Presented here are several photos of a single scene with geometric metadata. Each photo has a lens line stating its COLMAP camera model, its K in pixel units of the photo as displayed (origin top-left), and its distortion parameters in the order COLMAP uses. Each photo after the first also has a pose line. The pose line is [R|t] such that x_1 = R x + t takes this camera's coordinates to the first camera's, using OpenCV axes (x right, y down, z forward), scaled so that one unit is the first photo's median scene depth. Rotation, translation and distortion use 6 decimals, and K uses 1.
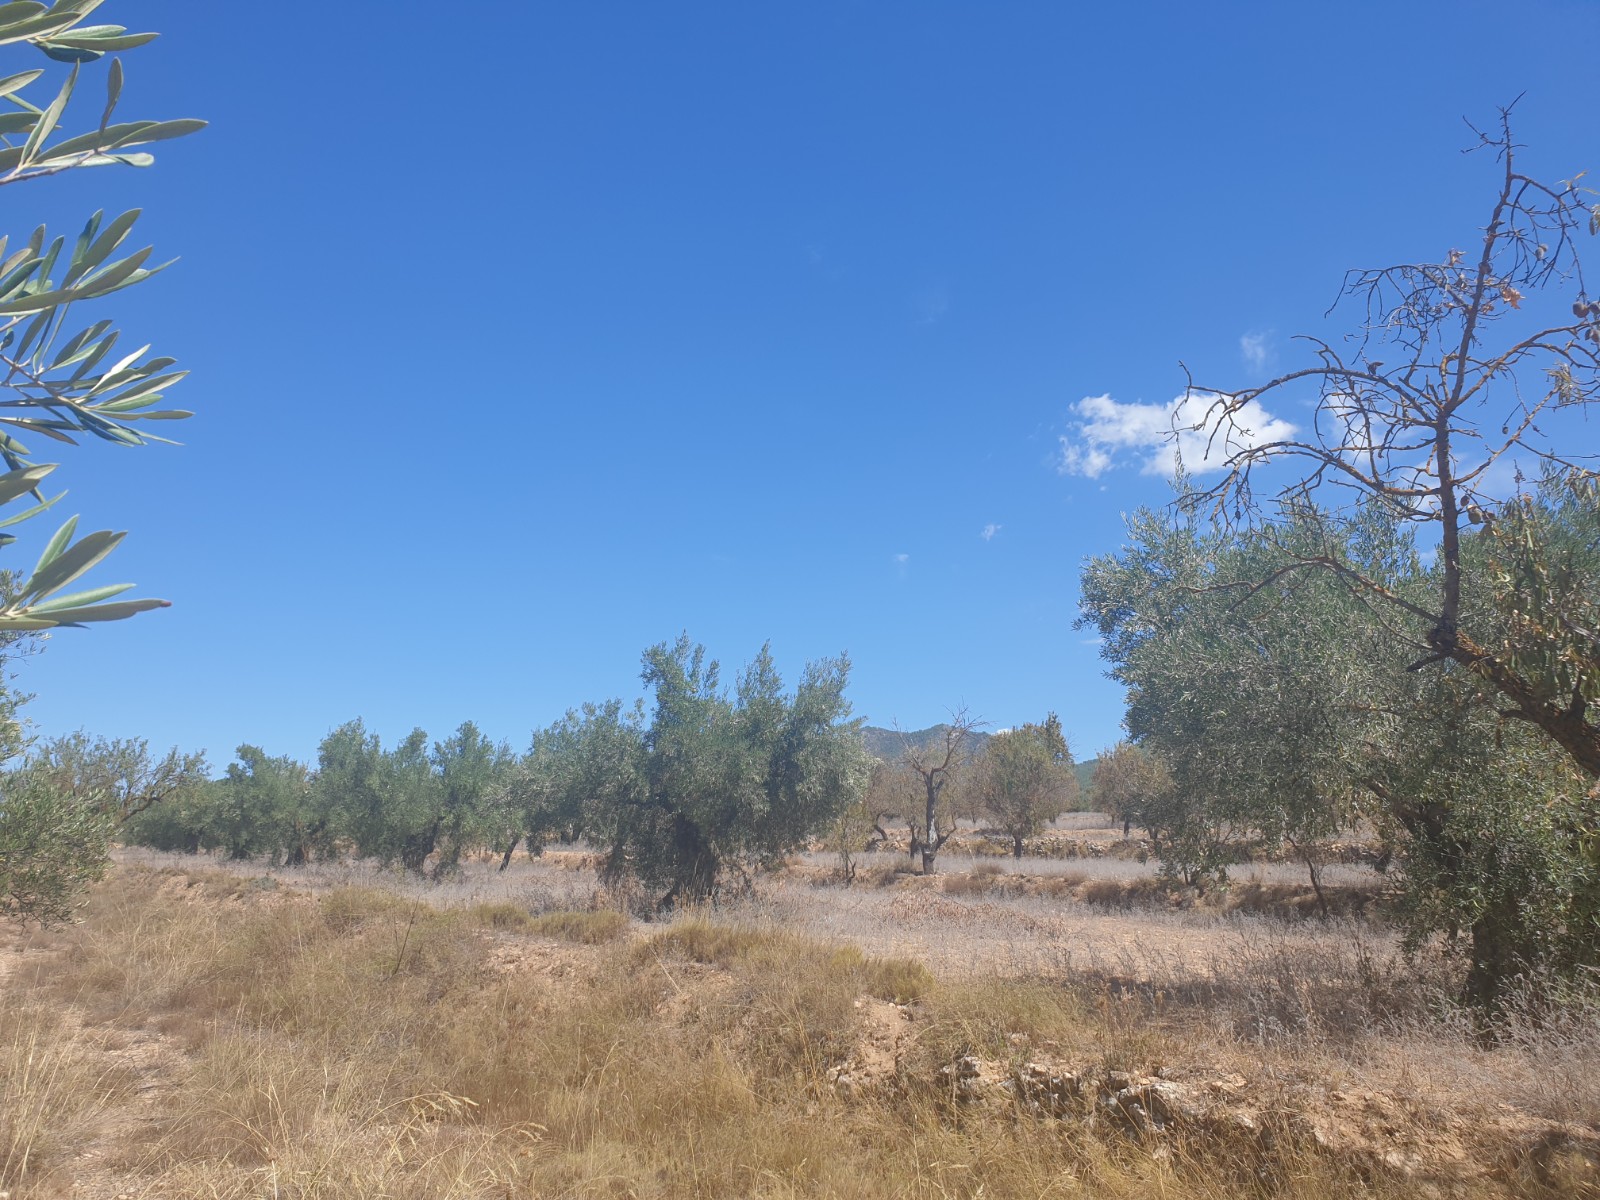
lens RADIAL K [[1301.4, 0, 850.2], [0, 1301.4, 598.0], [0, 0, 1]] dist [0.045925, -0.060950]
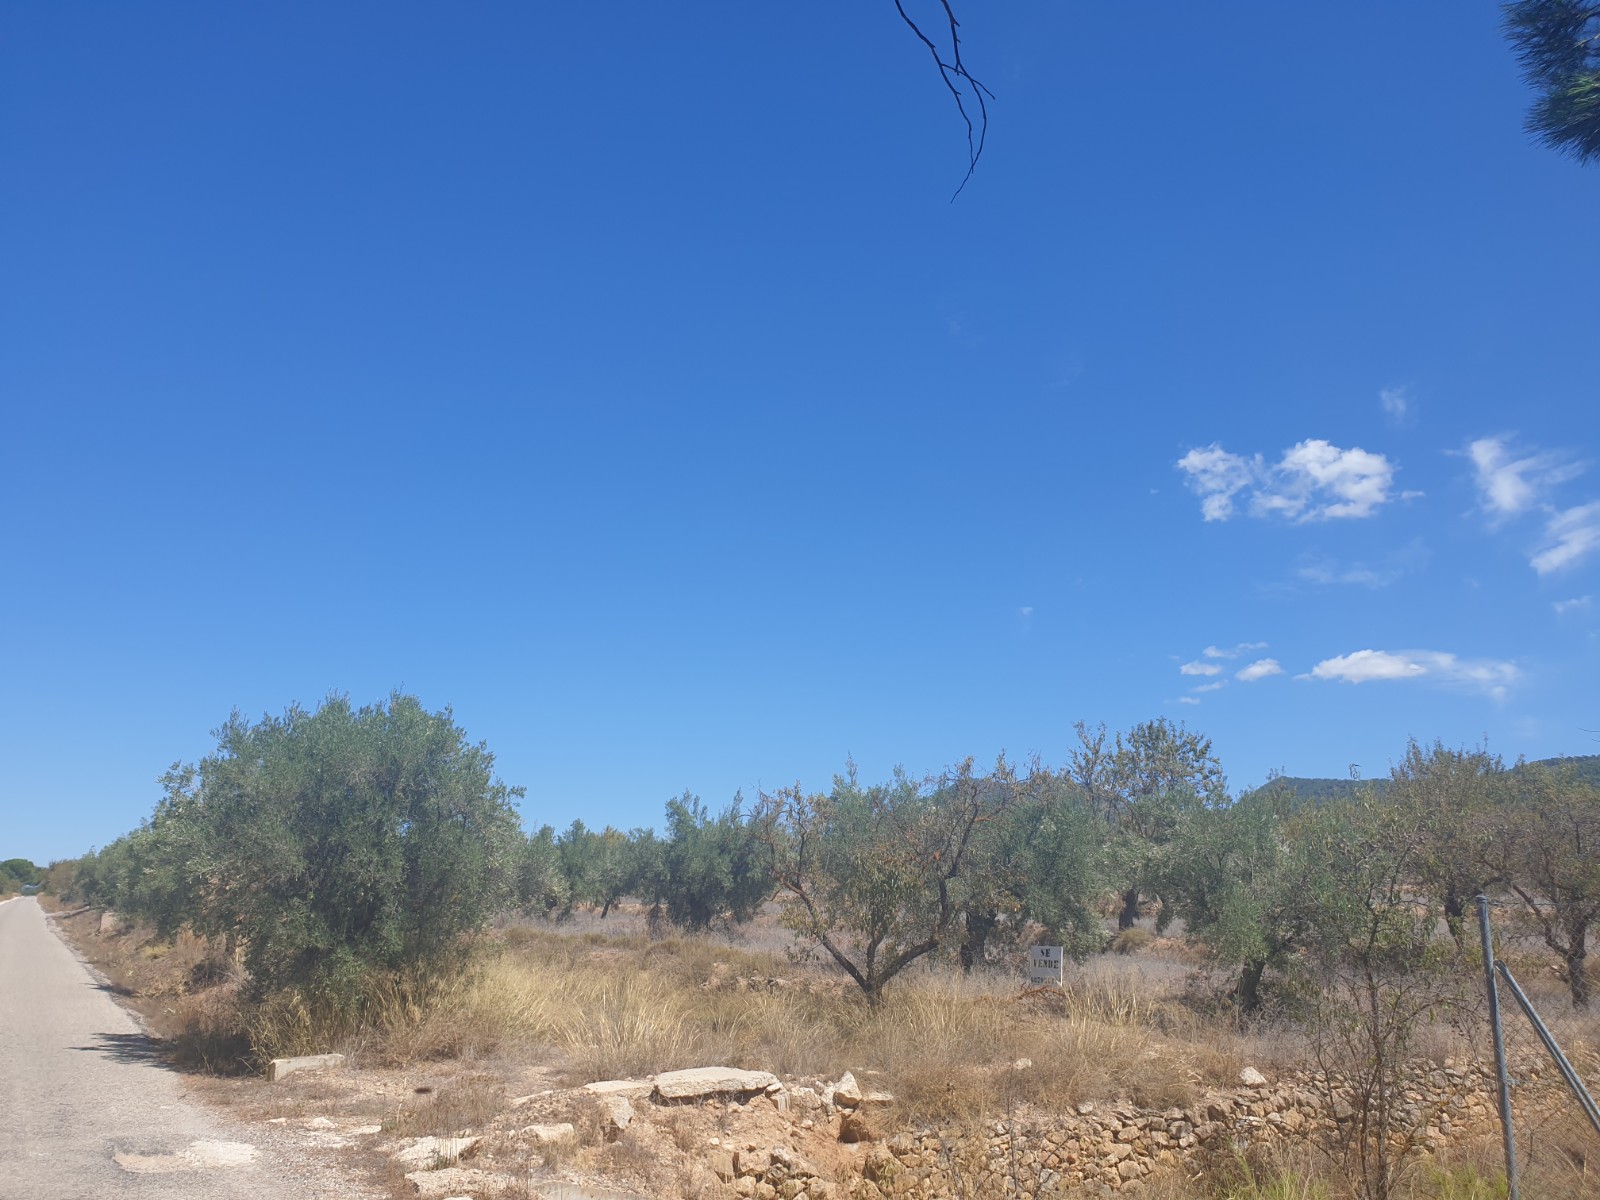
lens RADIAL K [[1292.4, 0, 792.7], [0, 1292.4, 592.4], [0, 0, 1]] dist [0.041882, 0.000788]
pose [[0.992905, -0.019681, -0.117268, 0.245177], [0.014449, 0.998869, -0.045299, -0.171987], [0.118027, 0.043283, 0.992067, -0.850400]]
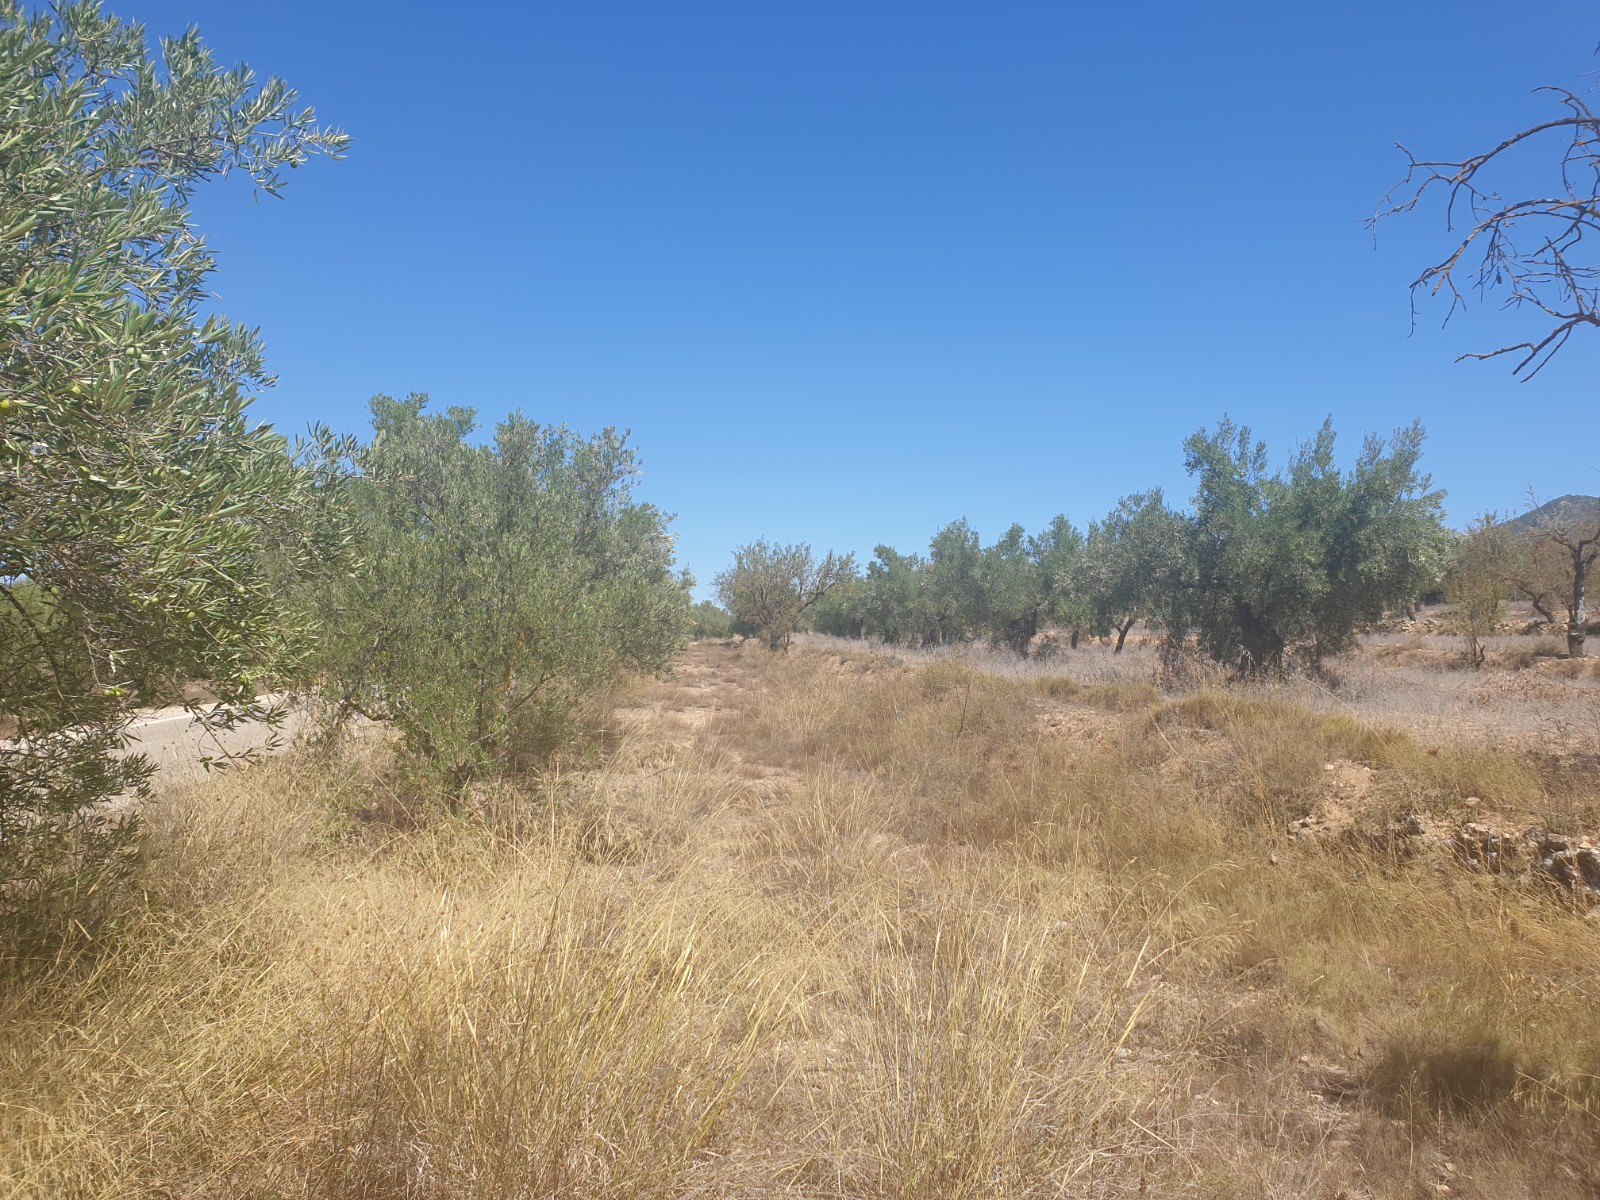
lens RADIAL K [[1292.4, 0, 792.7], [0, 1292.4, 592.4], [0, 0, 1]] dist [0.041882, 0.000788]
pose [[0.866689, -0.023195, -0.498309, 0.074434], [0.100319, 0.986615, 0.128555, -0.002313], [0.488657, -0.161407, 0.857416, -0.039985]]
